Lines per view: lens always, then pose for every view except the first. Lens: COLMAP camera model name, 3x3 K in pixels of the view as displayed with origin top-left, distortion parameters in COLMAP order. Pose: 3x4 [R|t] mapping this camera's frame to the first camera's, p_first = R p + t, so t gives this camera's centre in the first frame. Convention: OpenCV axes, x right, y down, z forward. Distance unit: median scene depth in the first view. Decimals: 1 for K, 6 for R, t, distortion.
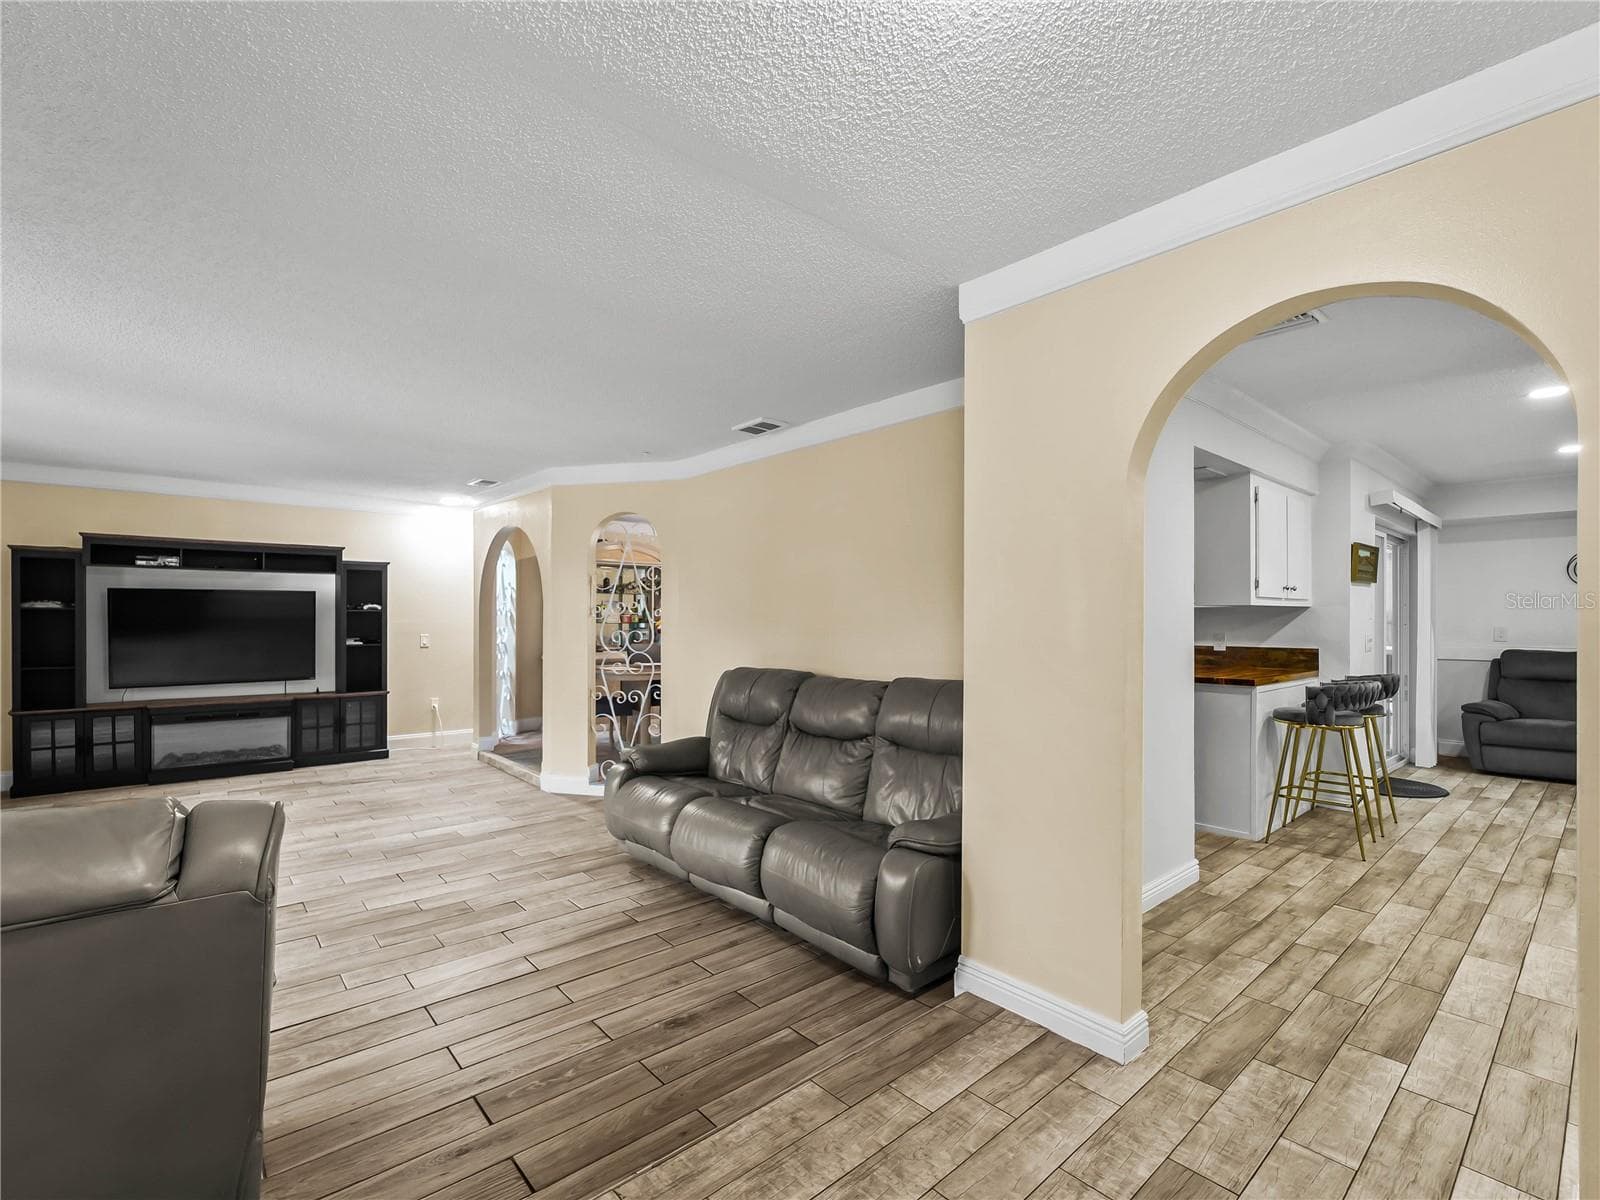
lens RADIAL K [[728.7, 0, 798.0], [0, 728.7, 619.2], [0, 0, 1]] dist [0.001116, -0.007302]
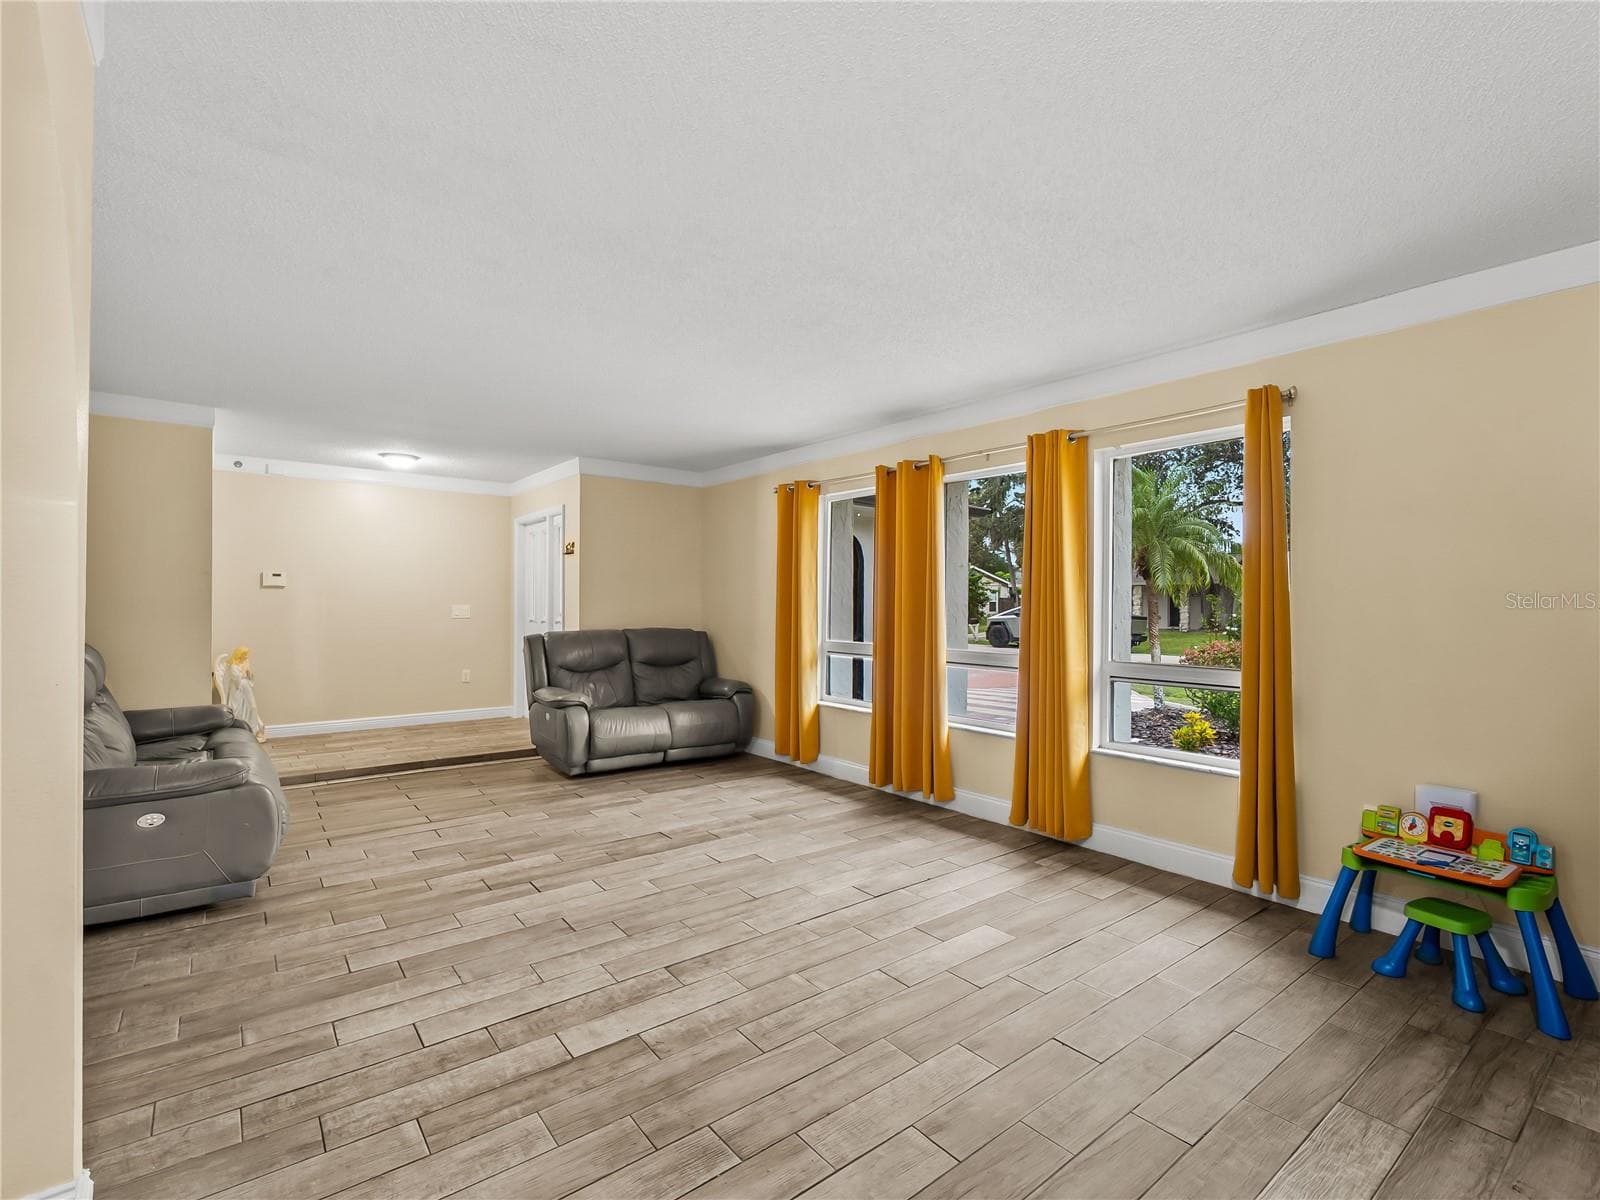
lens RADIAL K [[743.4, 0, 809.3], [0, 743.4, 606.5], [0, 0, 1]] dist [-0.001084, -0.000527]
pose [[-0.999020, -0.013113, 0.042279, -0.573433], [-0.012856, 0.999897, 0.006335, 0.006169], [-0.042358, 0.005785, -0.999086, 1.182612]]
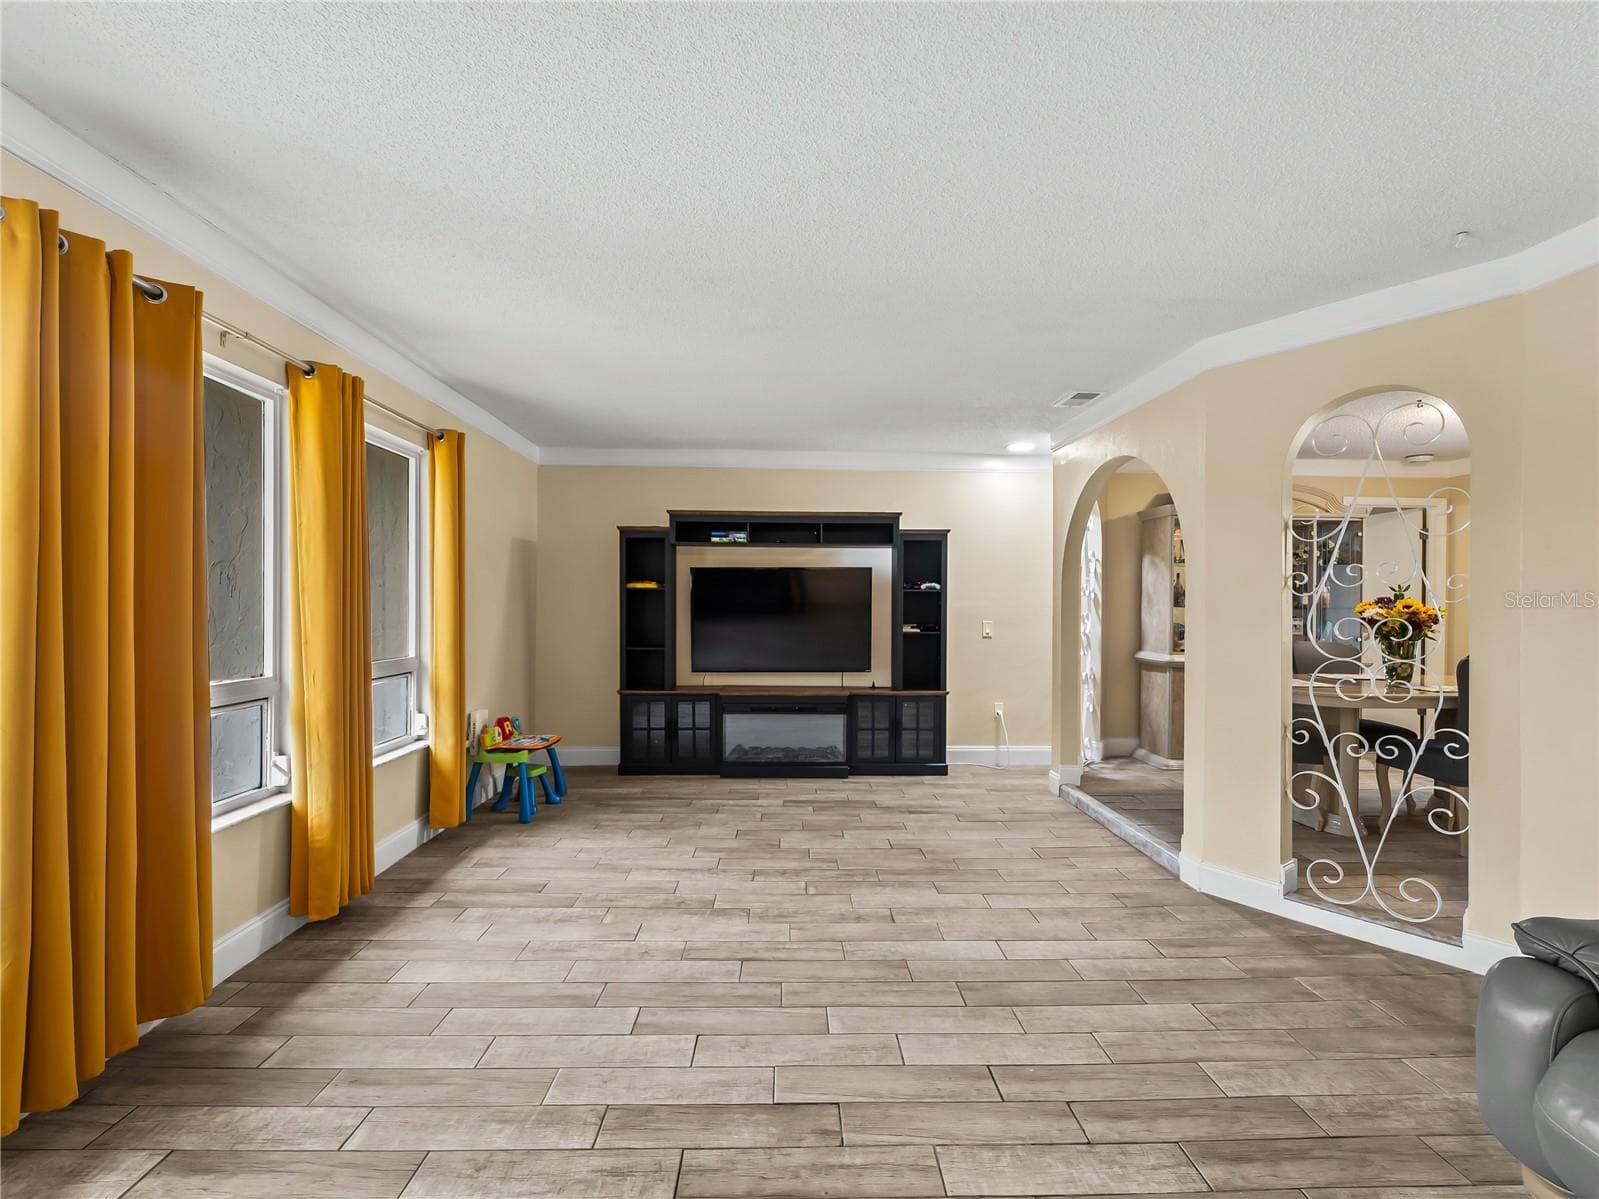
lens RADIAL K [[742.9, 0, 808.8], [0, 742.9, 606.0], [0, 0, 1]] dist [-0.001084, -0.000527]
pose [[0.779807, 0.002497, -0.626015, -0.201324], [-0.005173, 0.999984, -0.002455, 0.009459], [0.625998, 0.005153, 0.779807, 0.315307]]
